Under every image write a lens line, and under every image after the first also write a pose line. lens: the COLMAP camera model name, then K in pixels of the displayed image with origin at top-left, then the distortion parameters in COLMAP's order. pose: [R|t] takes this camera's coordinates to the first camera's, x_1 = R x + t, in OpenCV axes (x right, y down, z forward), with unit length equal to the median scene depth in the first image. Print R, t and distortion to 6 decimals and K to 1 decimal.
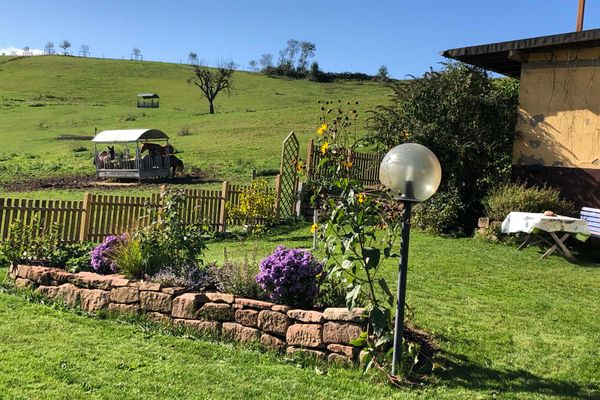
lens RADIAL K [[841.8, 0, 300.0], [0, 841.8, 200.0], [0, 0, 1]] dist [-0.001673, -0.117805]
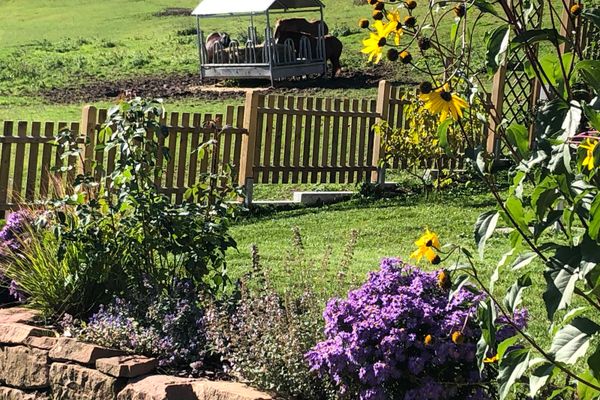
lens RADIAL K [[1367.6, 0, 300.0], [0, 1367.6, 200.0], [0, 0, 1]] dist [0.054920, 0.119011]
pose [[0.979671, 0.008603, -0.200424, 0.027168], [0.003719, 0.998129, 0.061022, -0.001648], [0.200574, -0.060527, 0.977807, 0.241163]]
